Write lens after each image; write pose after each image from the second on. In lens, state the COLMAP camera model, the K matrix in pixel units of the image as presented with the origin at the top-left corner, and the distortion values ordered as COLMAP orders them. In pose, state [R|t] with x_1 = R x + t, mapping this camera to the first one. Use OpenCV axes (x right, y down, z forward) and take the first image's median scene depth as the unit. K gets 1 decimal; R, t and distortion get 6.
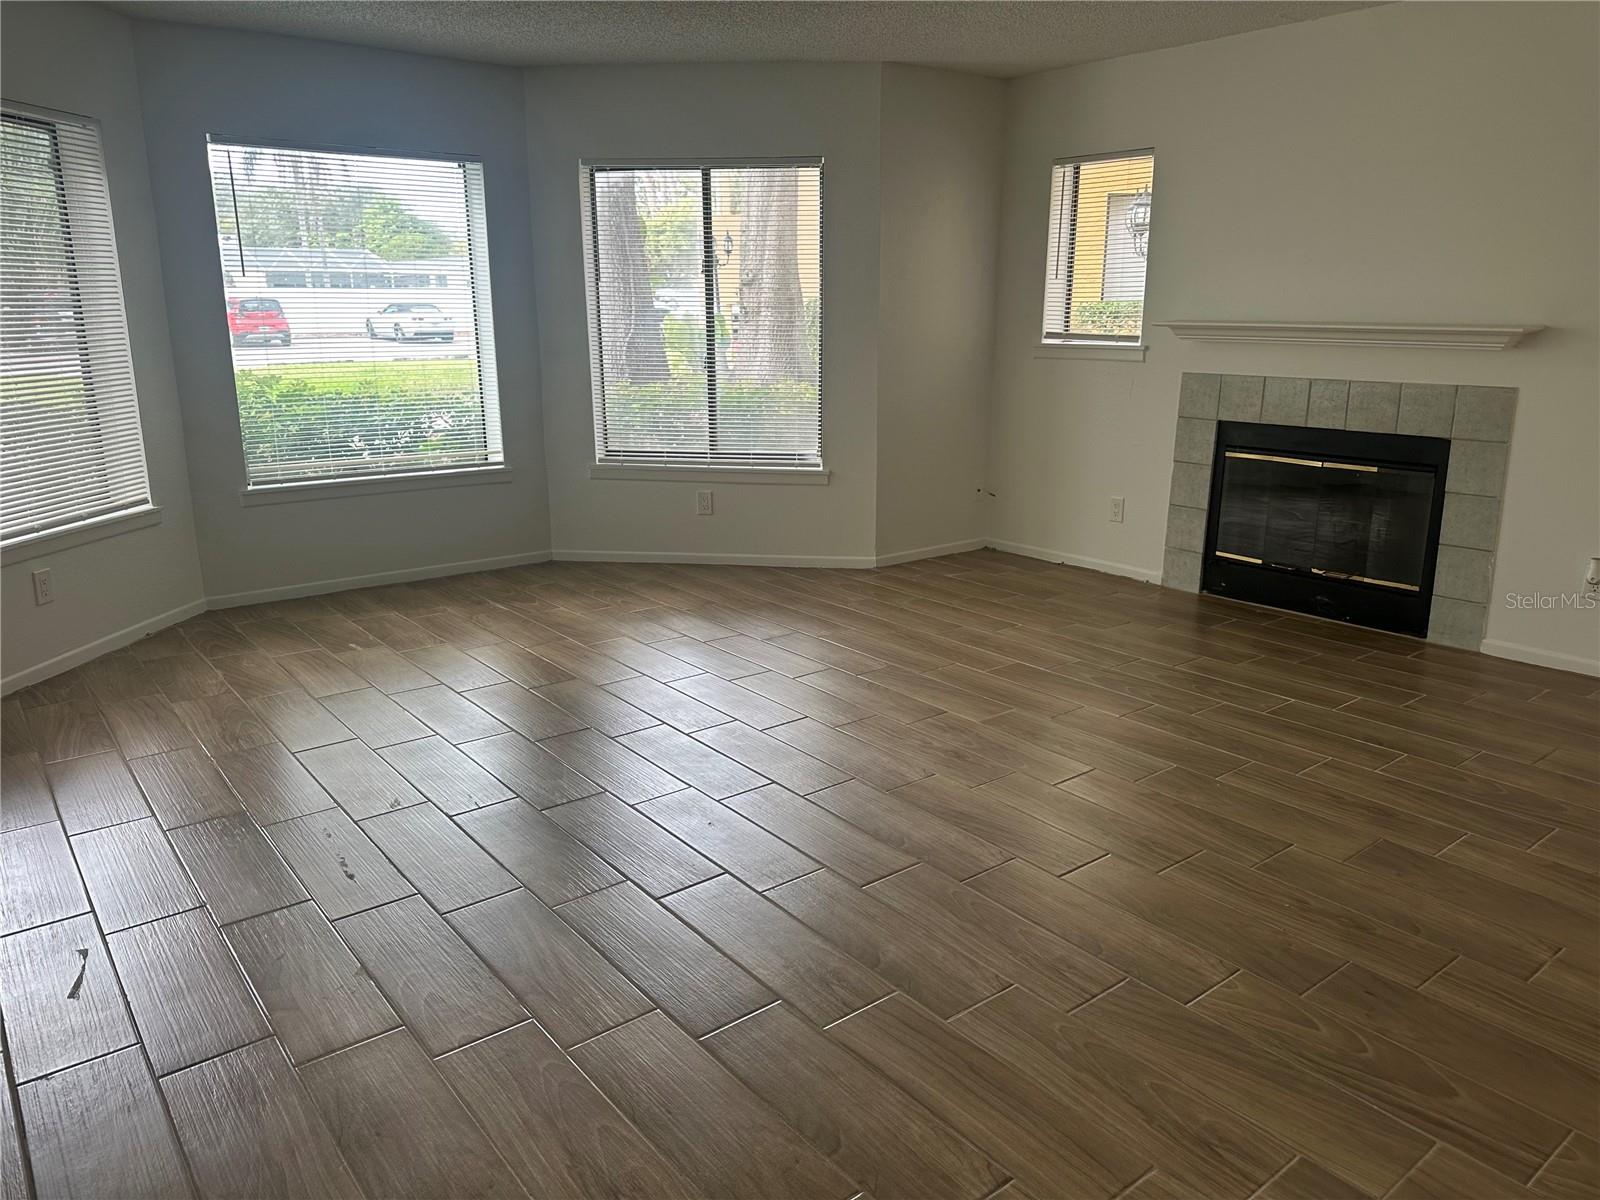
lens RADIAL K [[1124.4, 0, 807.2], [0, 1124.4, 593.8], [0, 0, 1]] dist [0.029699, -0.046040]
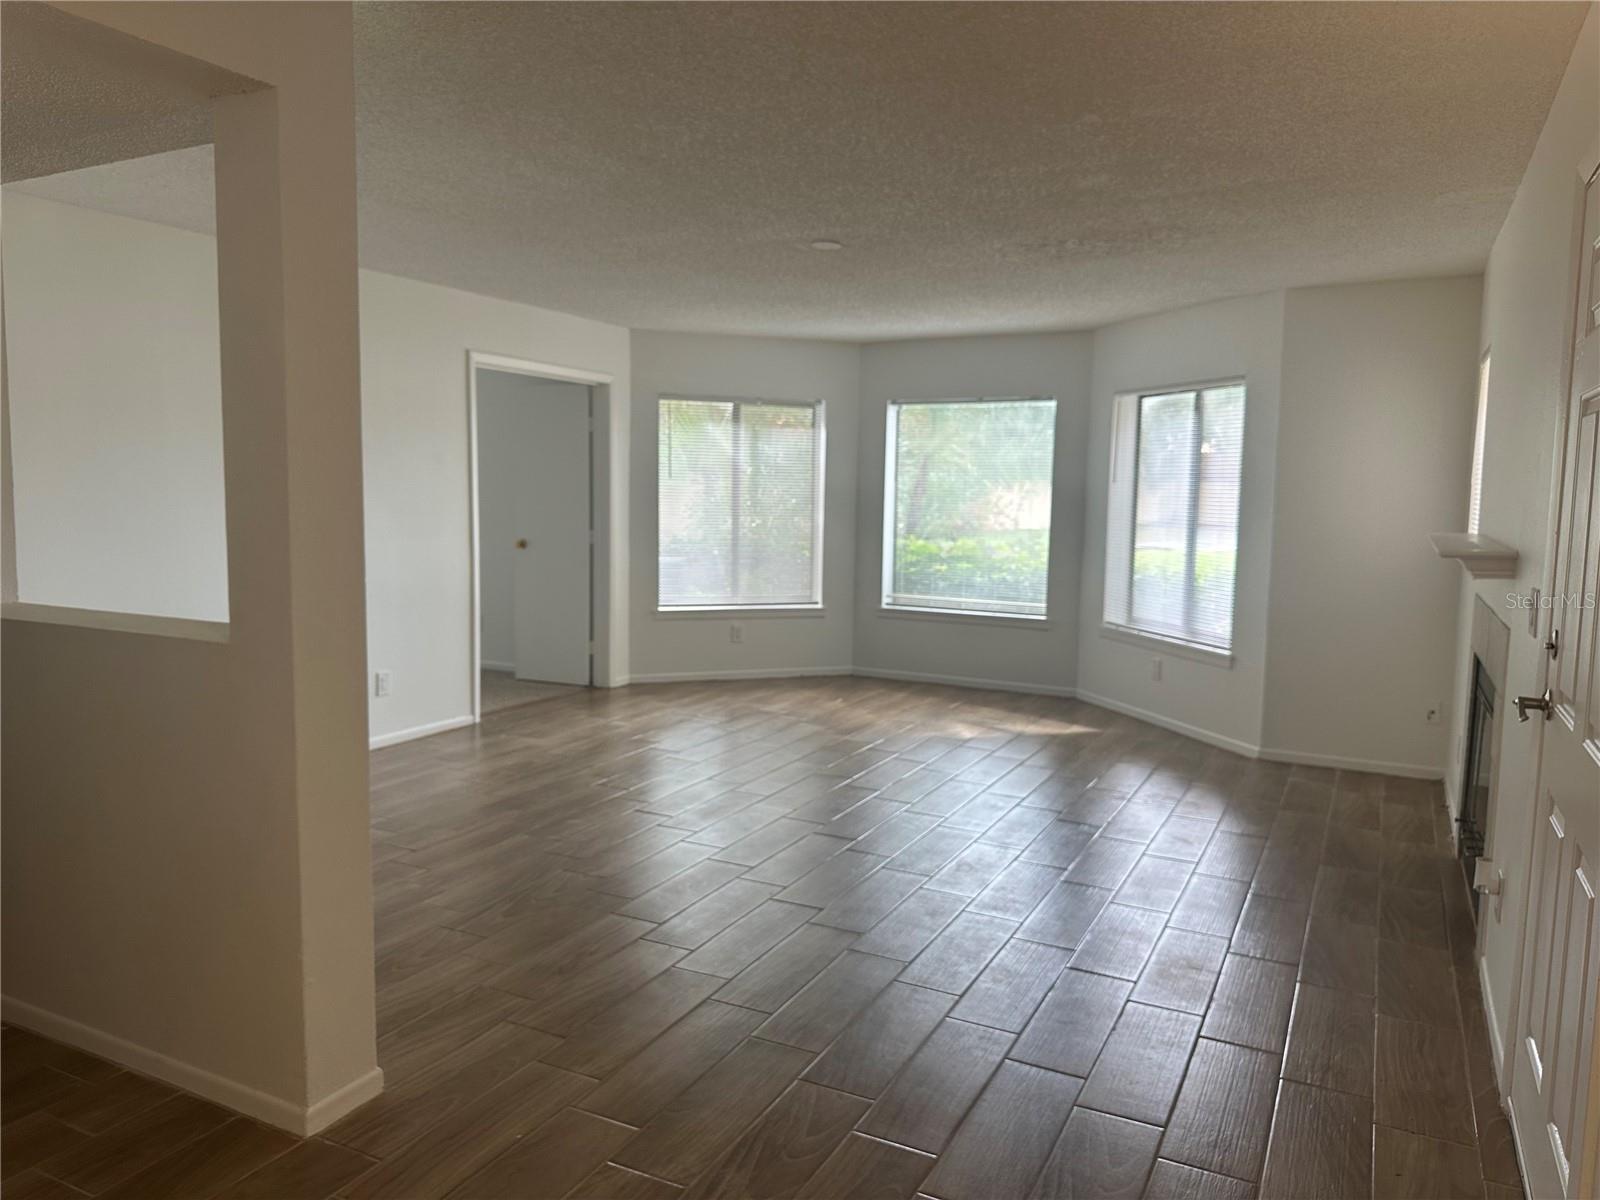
lens RADIAL K [[1139.6, 0, 791.1], [0, 1139.6, 571.6], [0, 0, 1]] dist [0.025320, -0.050396]
pose [[0.392457, 0.077476, -0.916501, 0.949731], [-0.238771, 0.970866, -0.020173, -0.075393], [0.888237, 0.226750, 0.399523, 0.210720]]
